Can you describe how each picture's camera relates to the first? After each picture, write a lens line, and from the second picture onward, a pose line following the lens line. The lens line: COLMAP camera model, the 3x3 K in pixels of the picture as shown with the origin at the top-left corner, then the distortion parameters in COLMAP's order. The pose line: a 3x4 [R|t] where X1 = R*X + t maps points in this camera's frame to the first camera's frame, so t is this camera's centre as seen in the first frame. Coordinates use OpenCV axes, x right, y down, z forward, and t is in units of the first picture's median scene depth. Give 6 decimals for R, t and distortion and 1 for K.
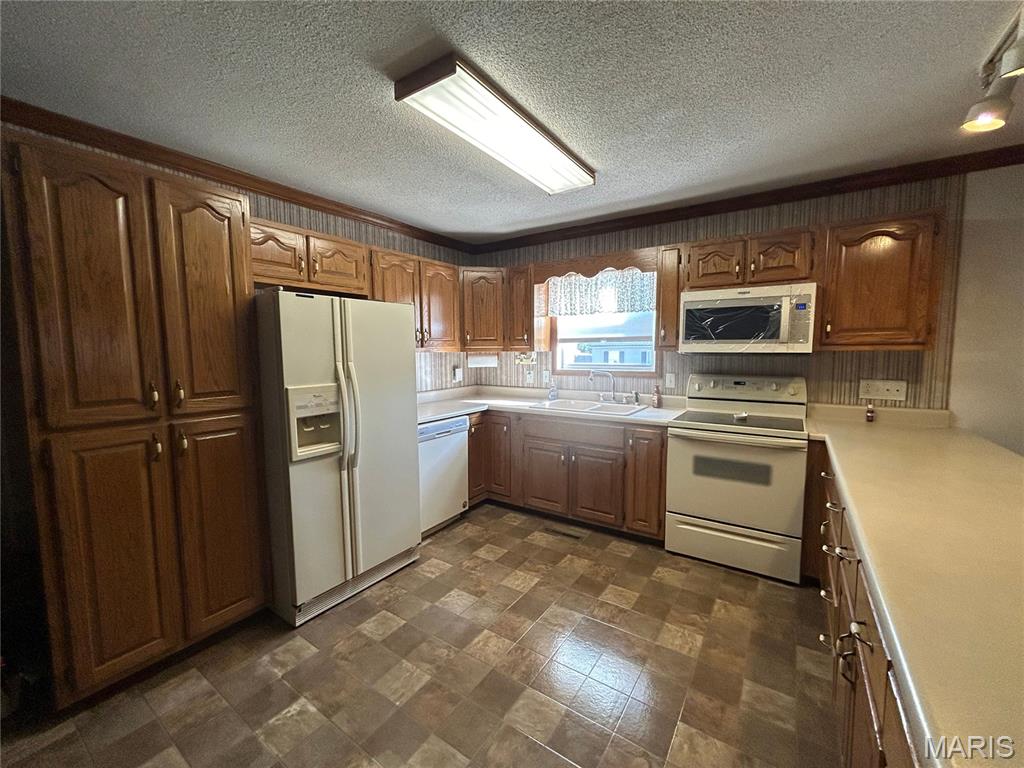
lens RADIAL K [[411.2, 0, 513.6], [0, 411.2, 387.2], [0, 0, 1]] dist [0.000200, -0.000166]
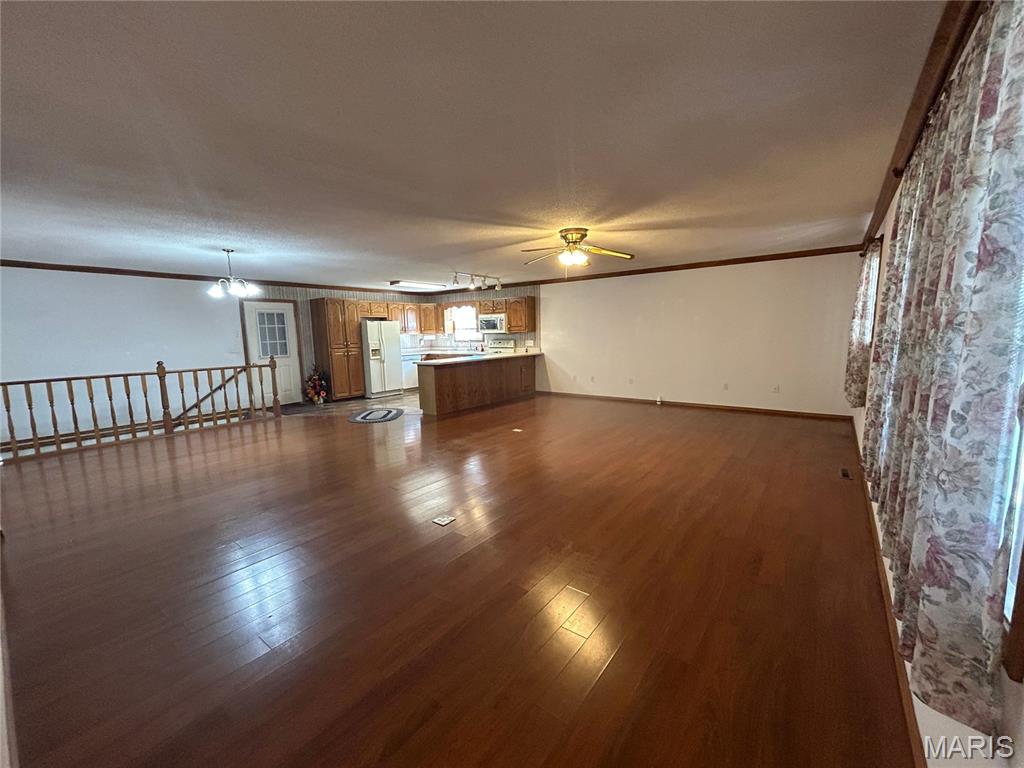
lens RADIAL K [[411.2, 0, 512.5], [0, 411.2, 391.0], [0, 0, 1]] dist [0.000200, -0.000166]
pose [[0.998136, -0.005792, -0.060746, 0.940039], [0.008954, 0.998611, 0.051921, 0.229524], [0.060361, -0.052368, 0.996802, -2.503081]]
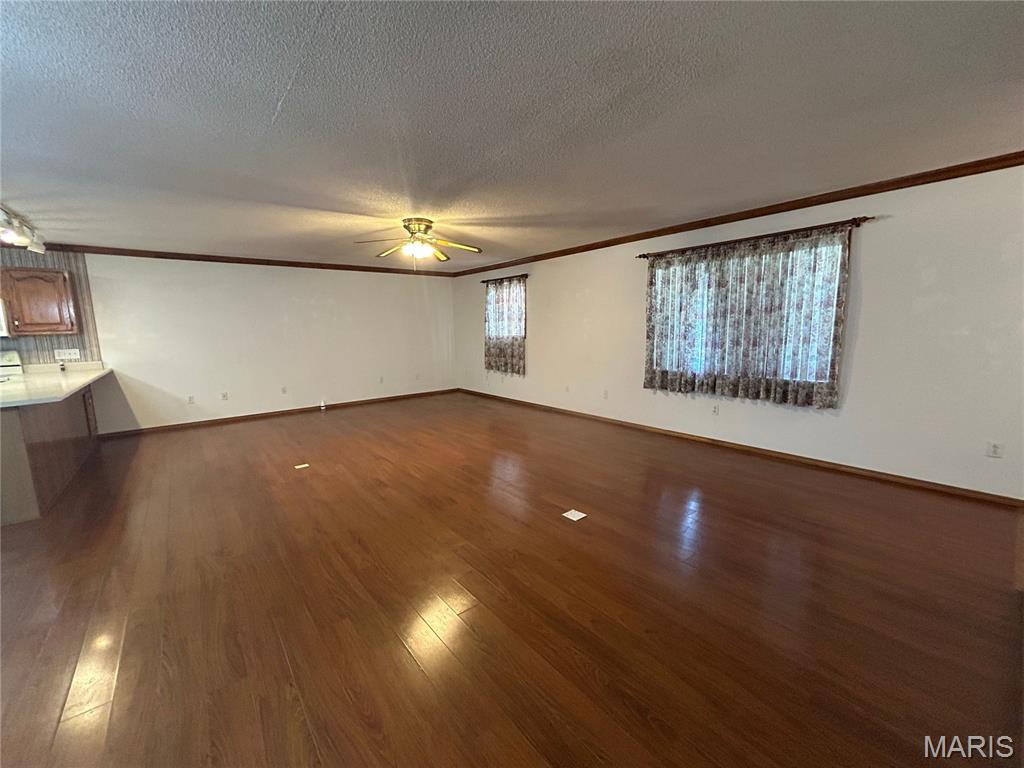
lens RADIAL K [[411.2, 0, 515.6], [0, 411.2, 379.9], [0, 0, 1]] dist [0.000200, -0.000166]
pose [[0.280094, -0.122435, 0.952133, -0.393696], [0.103763, 0.989884, 0.096765, 0.159570], [-0.954348, 0.071693, 0.289964, -1.594703]]
